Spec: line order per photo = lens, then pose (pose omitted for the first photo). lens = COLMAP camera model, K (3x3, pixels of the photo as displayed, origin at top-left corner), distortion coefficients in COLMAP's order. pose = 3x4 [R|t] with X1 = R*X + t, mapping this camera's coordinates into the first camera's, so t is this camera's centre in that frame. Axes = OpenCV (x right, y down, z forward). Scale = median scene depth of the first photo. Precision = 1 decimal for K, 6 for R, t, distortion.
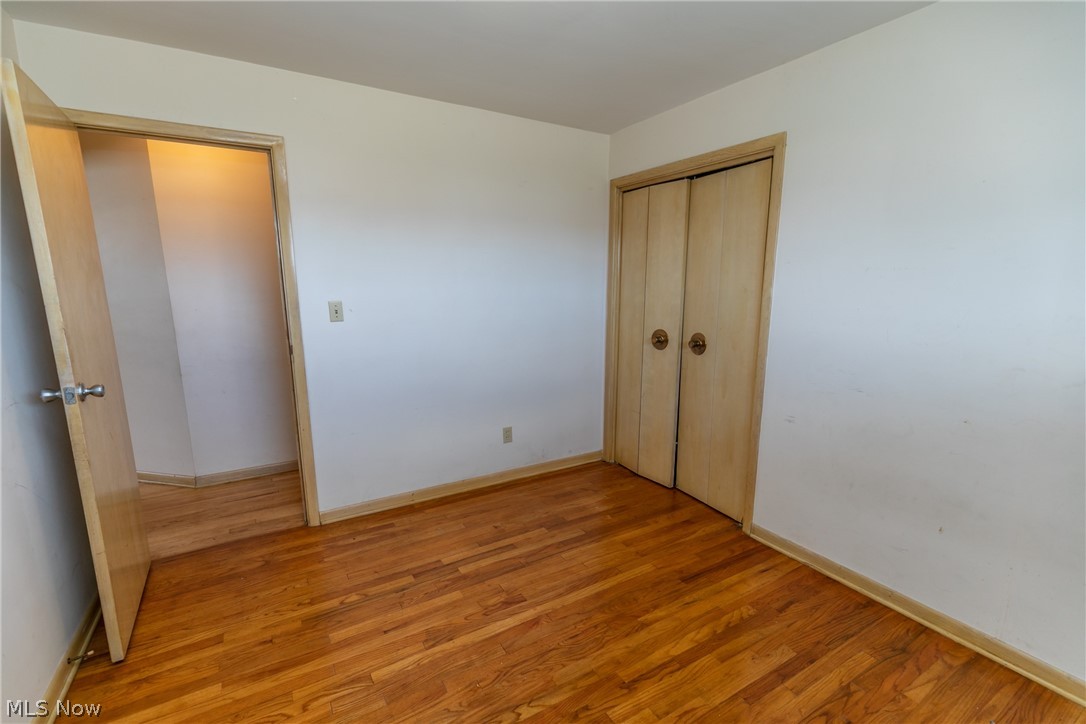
lens RADIAL K [[484.9, 0, 540.6], [0, 484.9, 366.3], [0, 0, 1]] dist [0.007613, -0.002240]
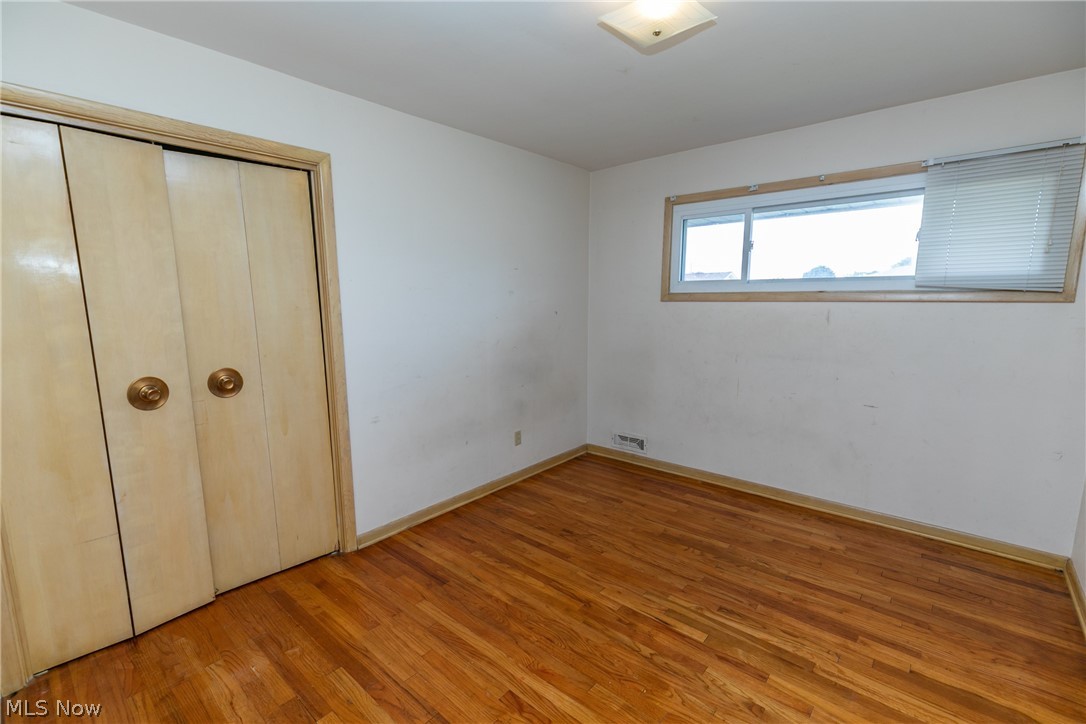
lens RADIAL K [[484.9, 0, 545.3], [0, 484.9, 364.7], [0, 0, 1]] dist [0.007613, -0.002240]
pose [[-0.314604, -0.134256, 0.939681, -0.735277], [0.172919, 0.965277, 0.195806, -0.188173], [-0.933340, 0.224090, -0.280464, 1.052157]]
